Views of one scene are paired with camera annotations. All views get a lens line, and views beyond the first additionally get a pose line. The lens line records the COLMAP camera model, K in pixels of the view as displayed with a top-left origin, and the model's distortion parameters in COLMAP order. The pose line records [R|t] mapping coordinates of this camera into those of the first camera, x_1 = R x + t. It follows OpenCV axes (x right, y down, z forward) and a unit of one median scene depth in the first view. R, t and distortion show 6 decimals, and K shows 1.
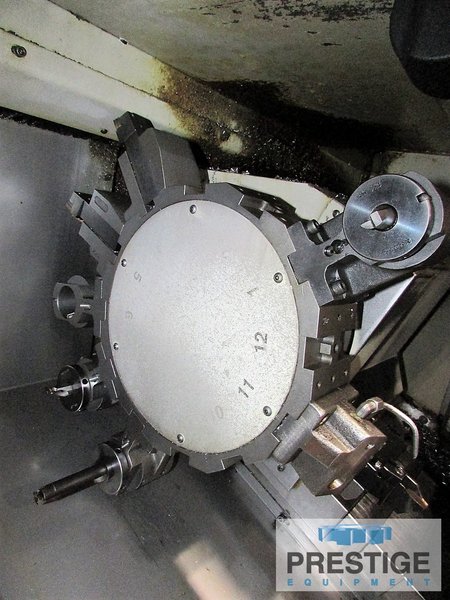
lens RADIAL K [[434.4, 0, 226.9], [0, 434.4, 301.0], [0, 0, 1]] dist [-0.046755, 0.030642]
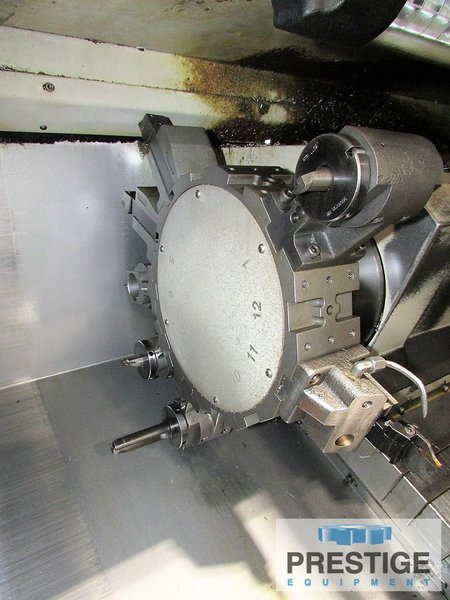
lens RADIAL K [[434.4, 0, 223.1], [0, 434.4, 301.9], [0, 0, 1]] dist [-0.046755, 0.030642]
pose [[0.940972, -0.082150, -0.328365, 0.270755], [0.104313, 0.993265, 0.050428, 0.009372], [0.322011, -0.081704, 0.943204, -0.030301]]
